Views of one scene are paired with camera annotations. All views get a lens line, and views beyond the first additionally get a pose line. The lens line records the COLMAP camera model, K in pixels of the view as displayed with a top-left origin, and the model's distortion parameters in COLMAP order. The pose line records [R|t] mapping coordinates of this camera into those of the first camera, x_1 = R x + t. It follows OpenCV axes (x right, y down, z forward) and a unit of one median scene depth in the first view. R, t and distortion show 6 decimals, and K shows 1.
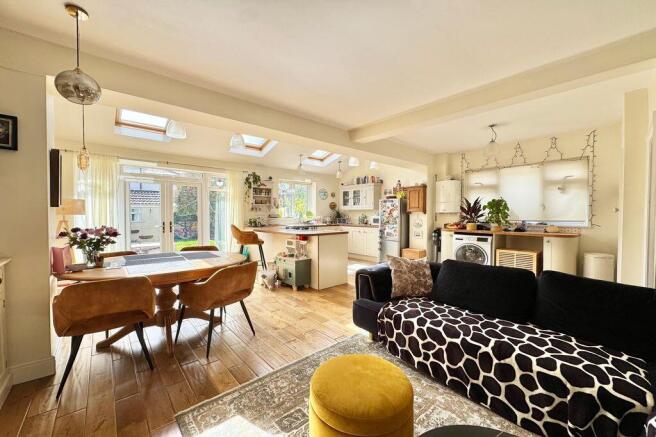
lens RADIAL K [[261.0, 0, 327.0], [0, 261.0, 217.2], [0, 0, 1]] dist [-0.001092, 0.000029]
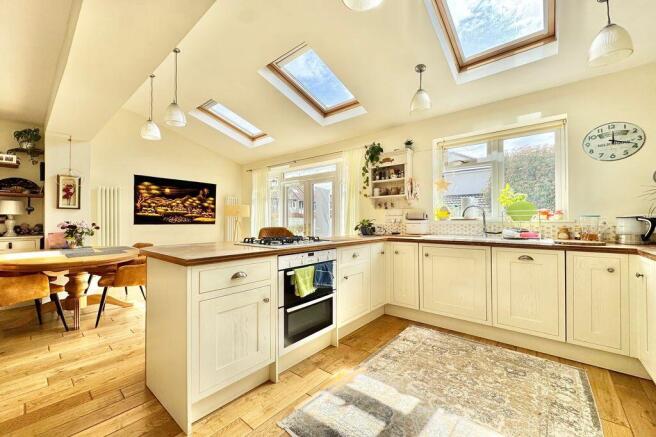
lens RADIAL K [[261.0, 0, 327.0], [0, 261.0, 217.2], [0, 0, 1]] dist [-0.001092, 0.000029]
pose [[0.147303, -0.018845, -0.988912, 0.277781], [-0.014355, 0.999672, -0.021189, 0.010523], [0.988987, 0.017317, 0.146985, 0.788656]]
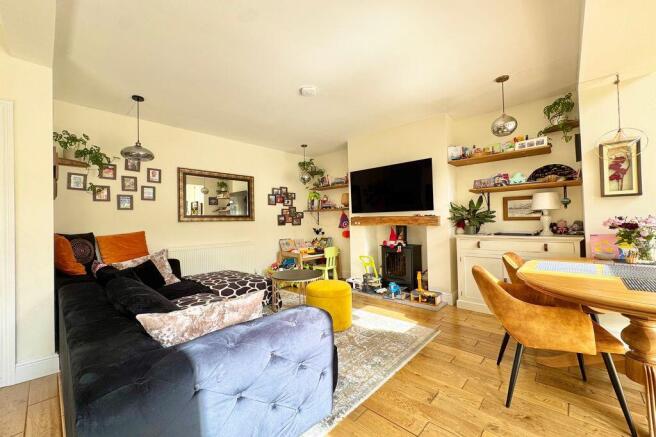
lens RADIAL K [[261.0, 0, 327.0], [0, 261.0, 217.2], [0, 0, 1]] dist [-0.001092, 0.000029]
pose [[-0.994633, 0.016116, -0.102205, 0.076671], [0.016296, 0.999867, -0.000928, 0.010529], [0.102177, -0.002588, -0.994763, 0.634308]]
